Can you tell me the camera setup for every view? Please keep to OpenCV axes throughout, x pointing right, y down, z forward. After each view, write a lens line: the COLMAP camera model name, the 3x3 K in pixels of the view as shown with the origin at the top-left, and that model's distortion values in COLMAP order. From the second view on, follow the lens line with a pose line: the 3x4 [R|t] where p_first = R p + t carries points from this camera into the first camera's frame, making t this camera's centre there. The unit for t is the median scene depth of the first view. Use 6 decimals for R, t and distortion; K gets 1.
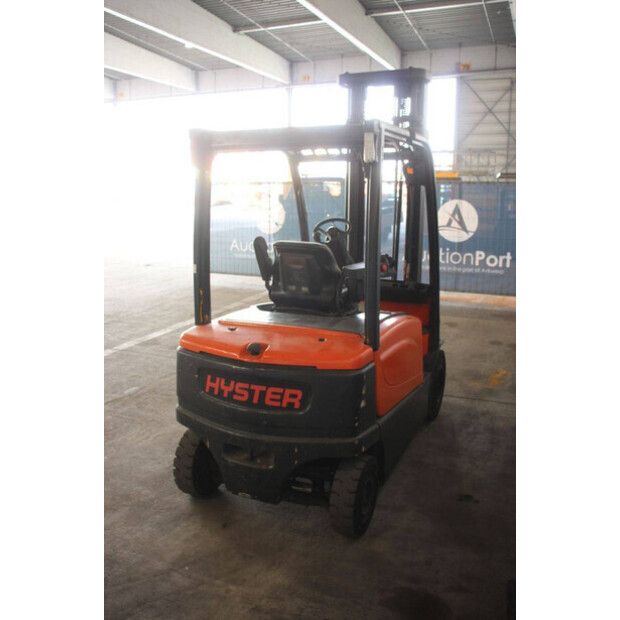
lens RADIAL K [[577.8, 0, 310.0], [0, 577.8, 310.0], [0, 0, 1]] dist [-0.144542, 0.181129]
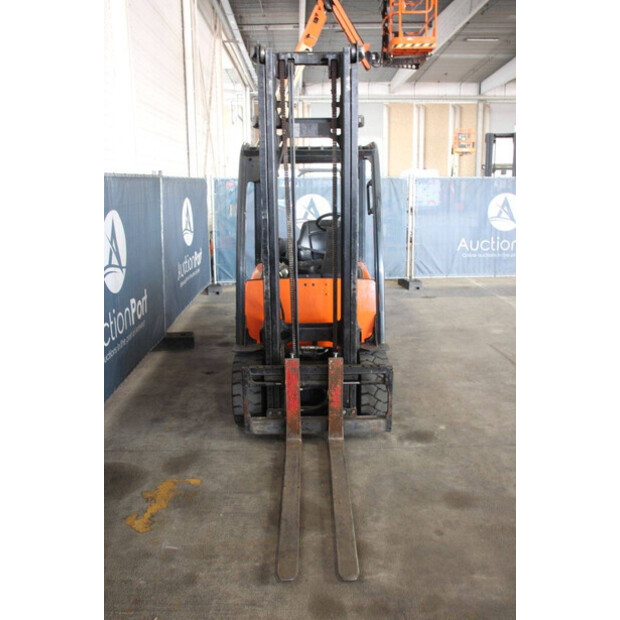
lens RADIAL K [[566.8, 0, 310.0], [0, 566.8, 310.0], [0, 0, 1]] dist [-0.147947, 0.171514]
pose [[-0.910153, 0.100573, -0.401880, 0.728000], [-0.075523, 0.913546, 0.399661, -0.570758], [0.407331, 0.394104, -0.823871, 2.689929]]
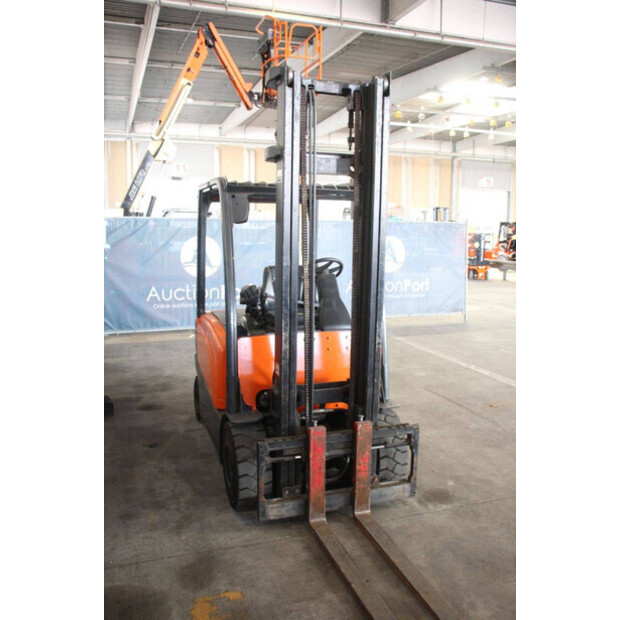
lens RADIAL K [[566.8, 0, 310.0], [0, 566.8, 310.0], [0, 0, 1]] dist [-0.147947, 0.171514]
pose [[-0.732617, 0.091967, -0.674399, 0.989631], [-0.154015, 0.942730, 0.295869, -0.493963], [0.662986, 0.320627, -0.676496, 2.325892]]
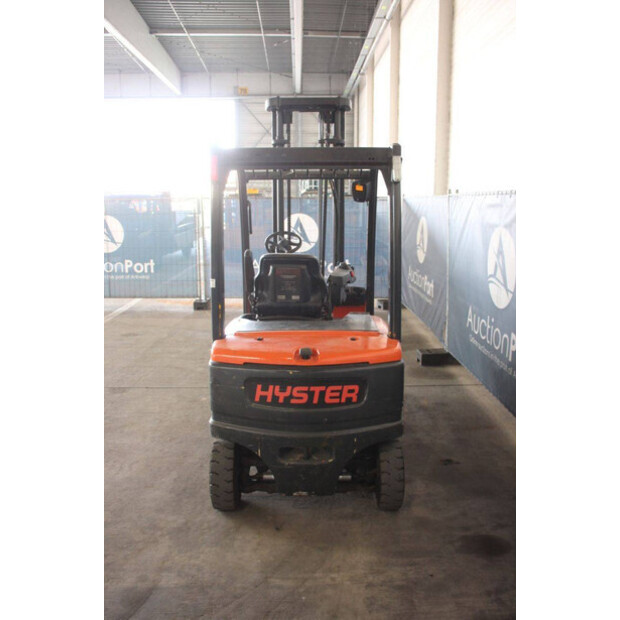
lens RADIAL K [[566.8, 0, 310.0], [0, 566.8, 310.0], [0, 0, 1]] dist [-0.147947, 0.171514]
pose [[0.910695, -0.076832, 0.405871, -0.497796], [0.086653, 0.996221, -0.005847, -0.005637], [-0.403888, 0.040494, 0.913912, 0.035170]]
